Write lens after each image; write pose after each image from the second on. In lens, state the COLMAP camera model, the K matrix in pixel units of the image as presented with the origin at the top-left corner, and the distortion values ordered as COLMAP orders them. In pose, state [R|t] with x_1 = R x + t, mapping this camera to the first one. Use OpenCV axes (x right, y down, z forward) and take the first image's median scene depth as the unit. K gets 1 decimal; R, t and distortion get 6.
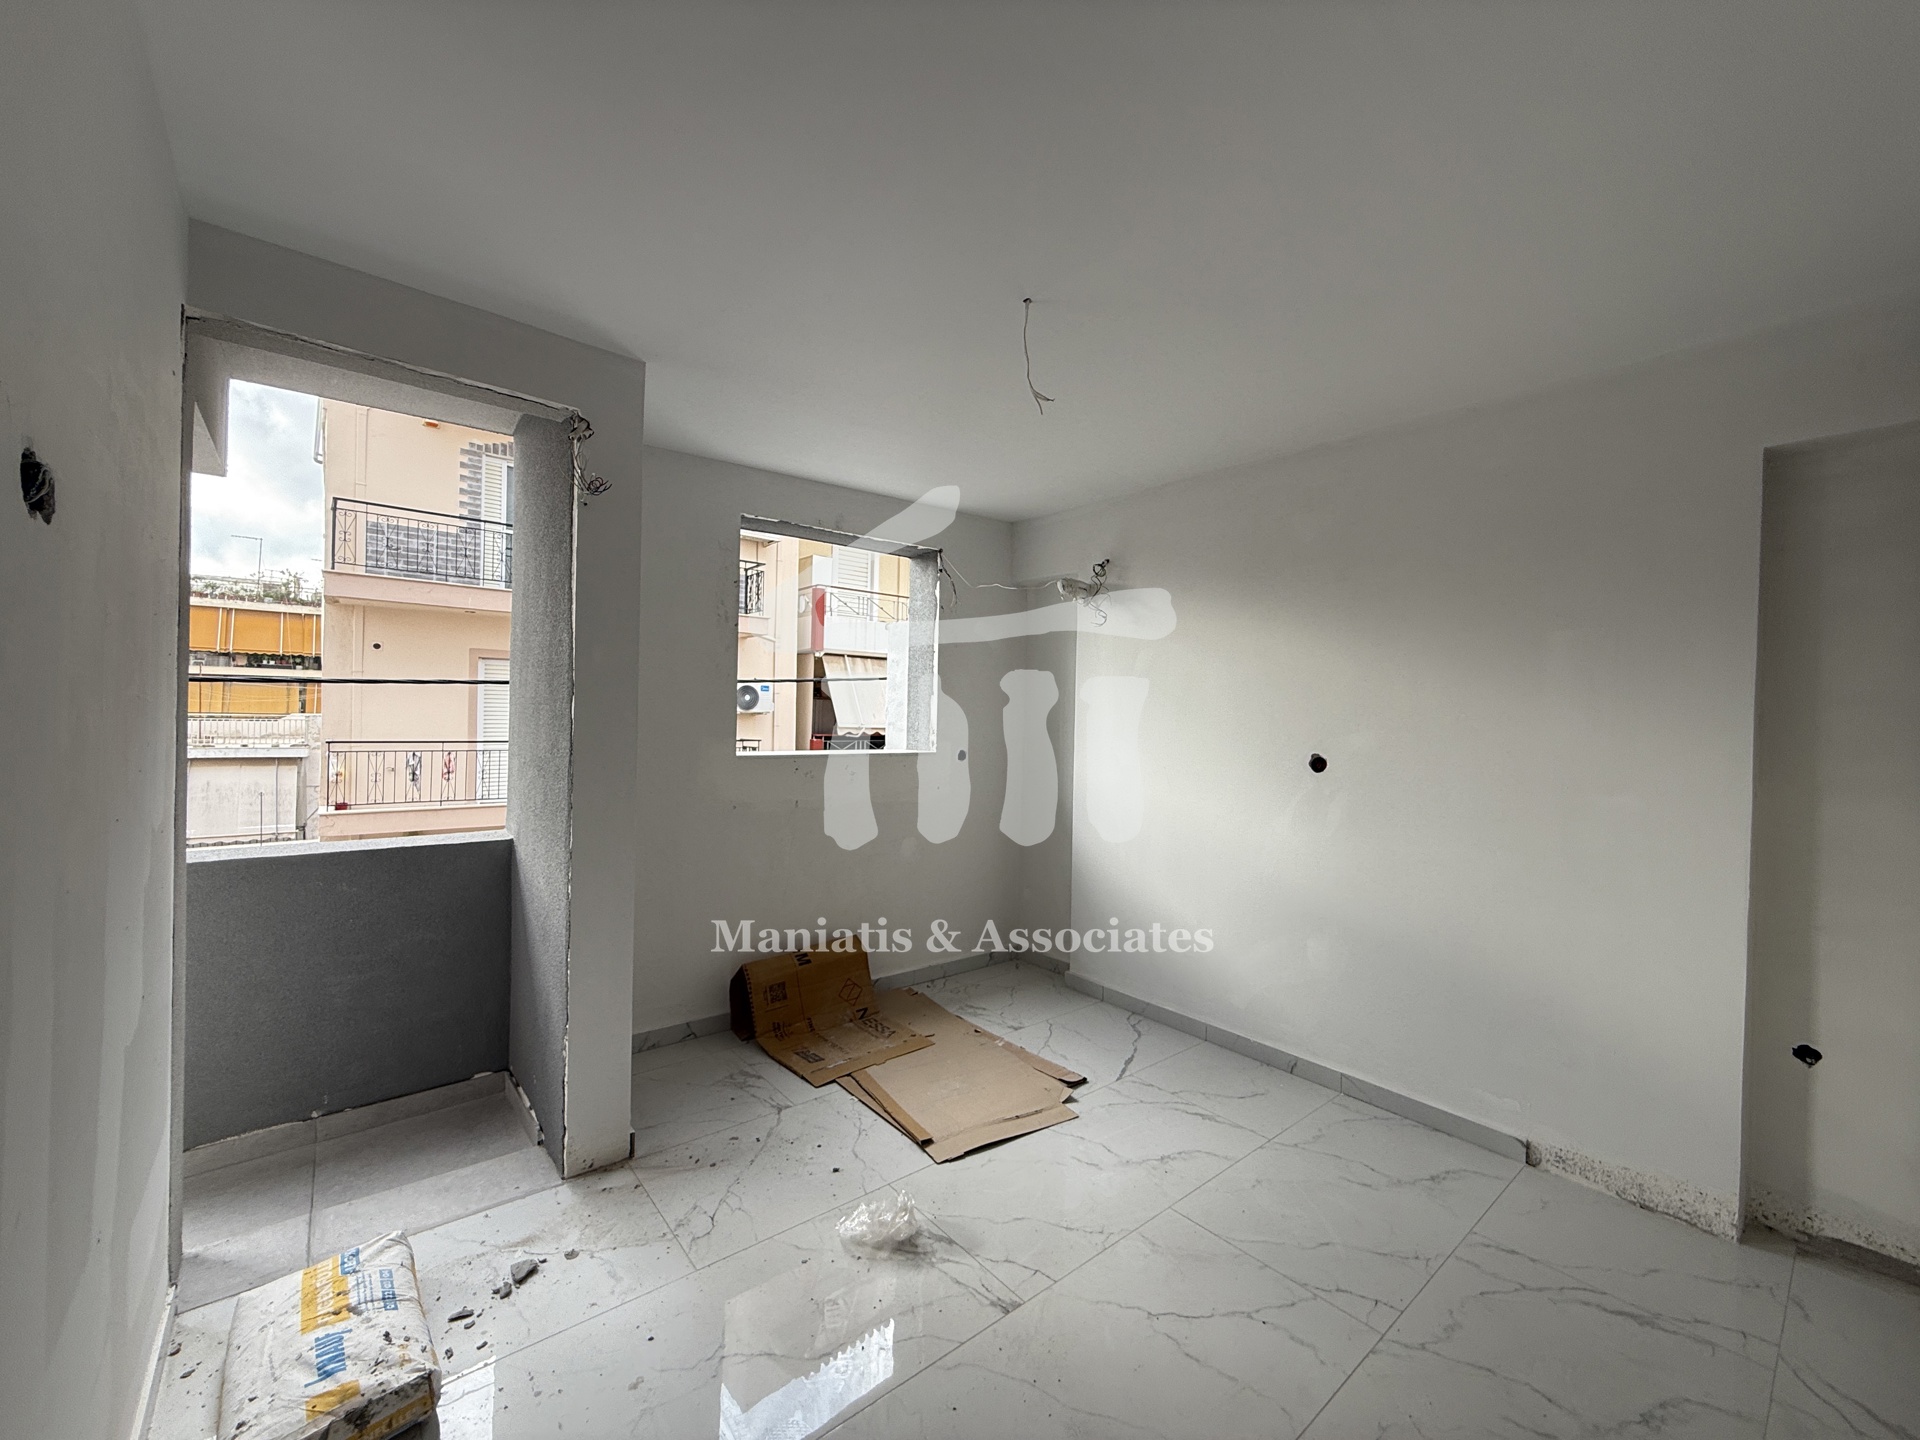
lens RADIAL K [[759.3, 0, 958.9], [0, 759.3, 720.0], [0, 0, 1]] dist [0.001337, 0.000287]
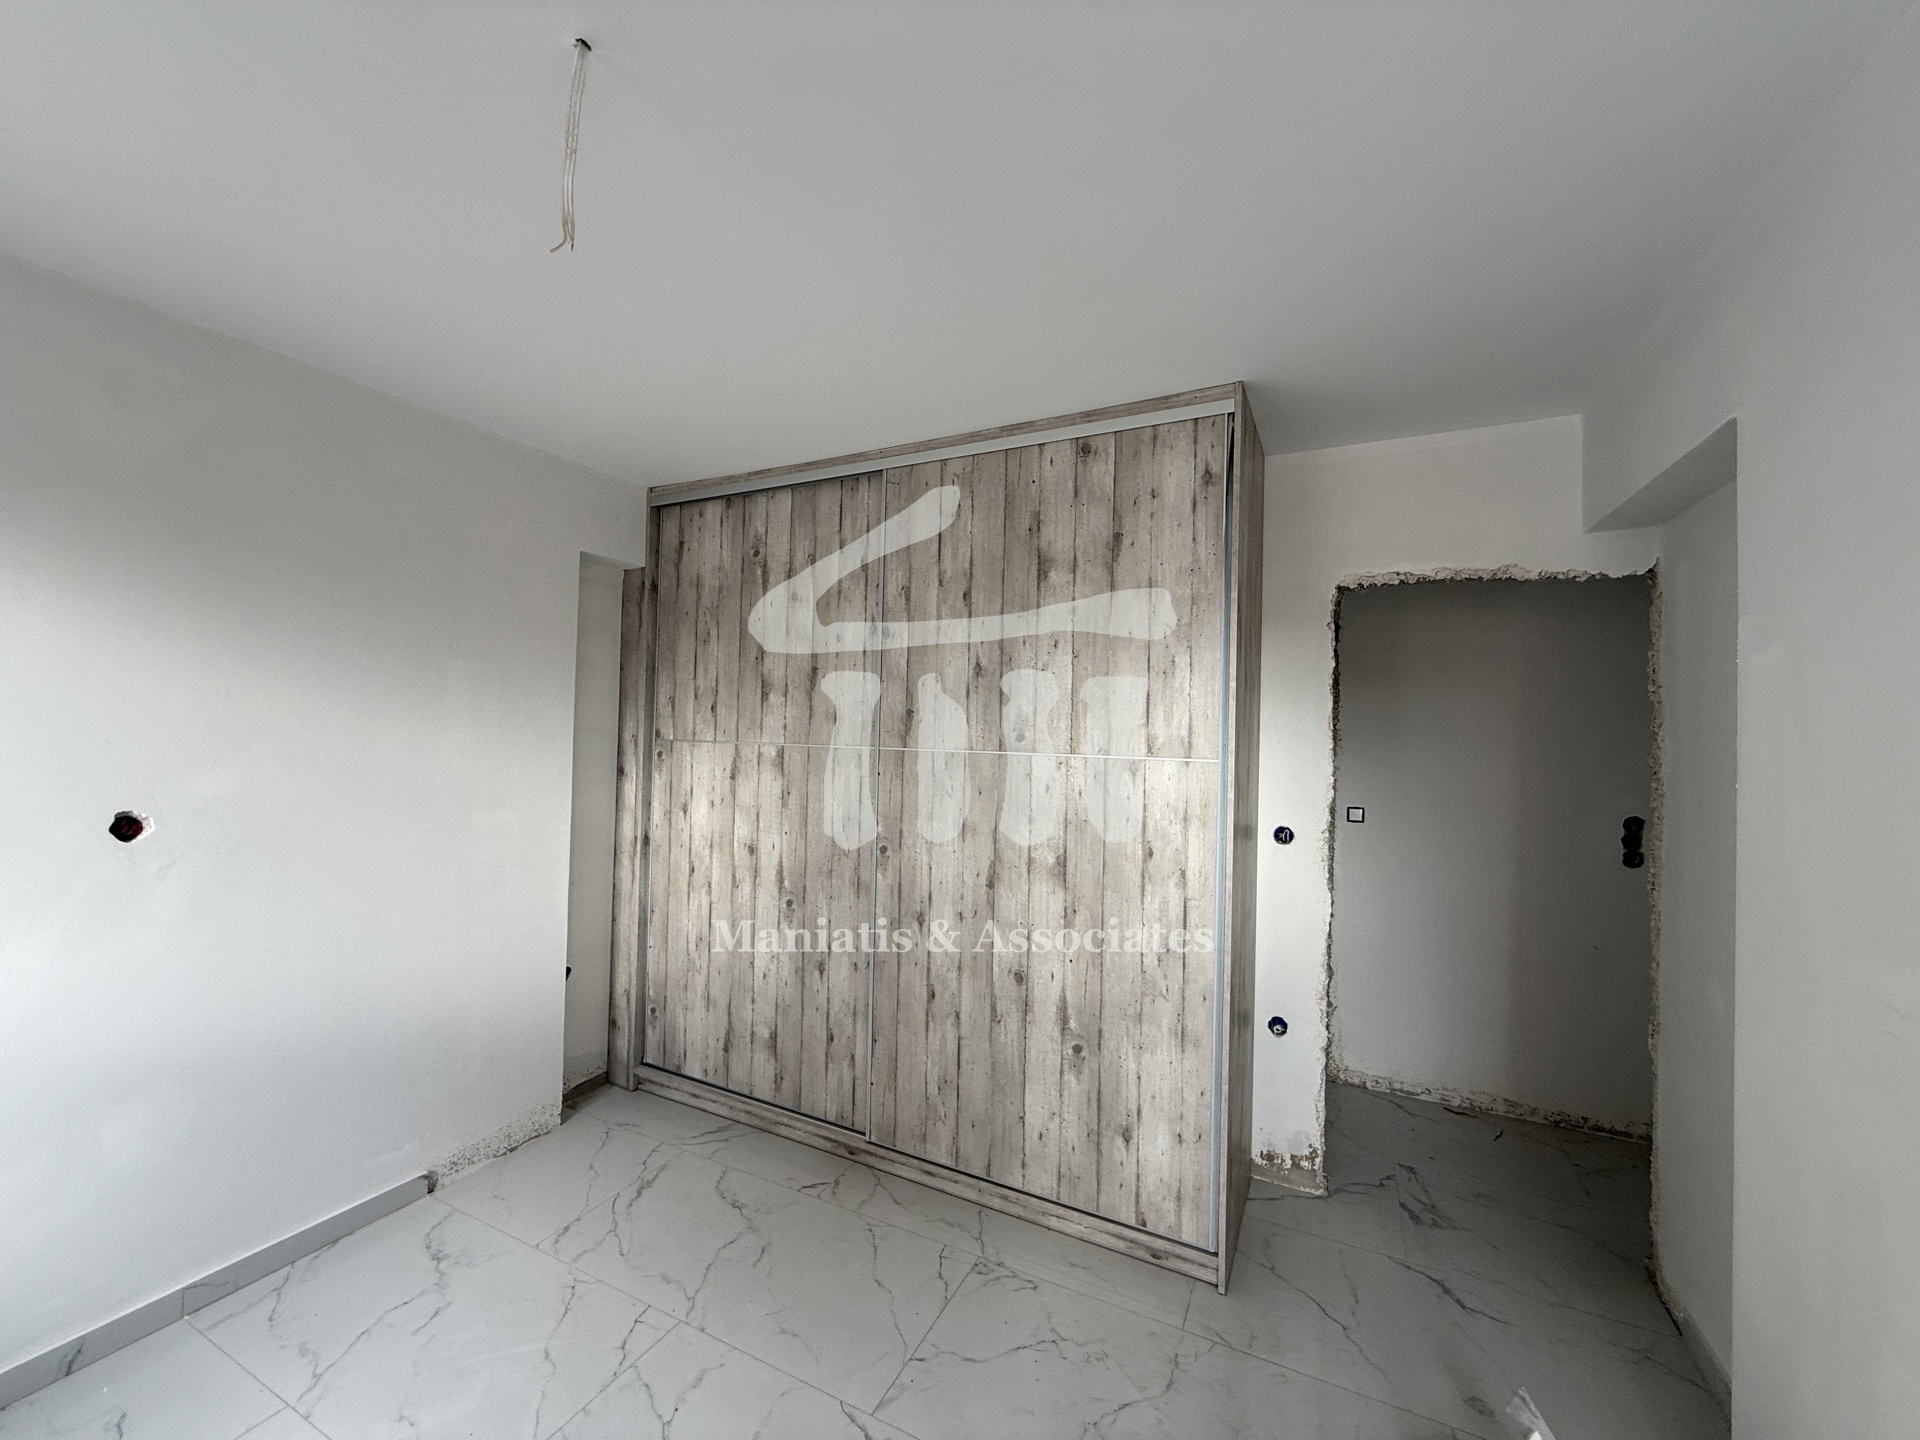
lens RADIAL K [[759.3, 0, 959.7], [0, 759.3, 719.3], [0, 0, 1]] dist [0.001337, 0.000287]
pose [[-0.401740, -0.017758, 0.915581, -0.443220], [-0.028460, 0.999571, 0.006900, -0.064956], [-0.915311, -0.023286, -0.402074, 0.799754]]
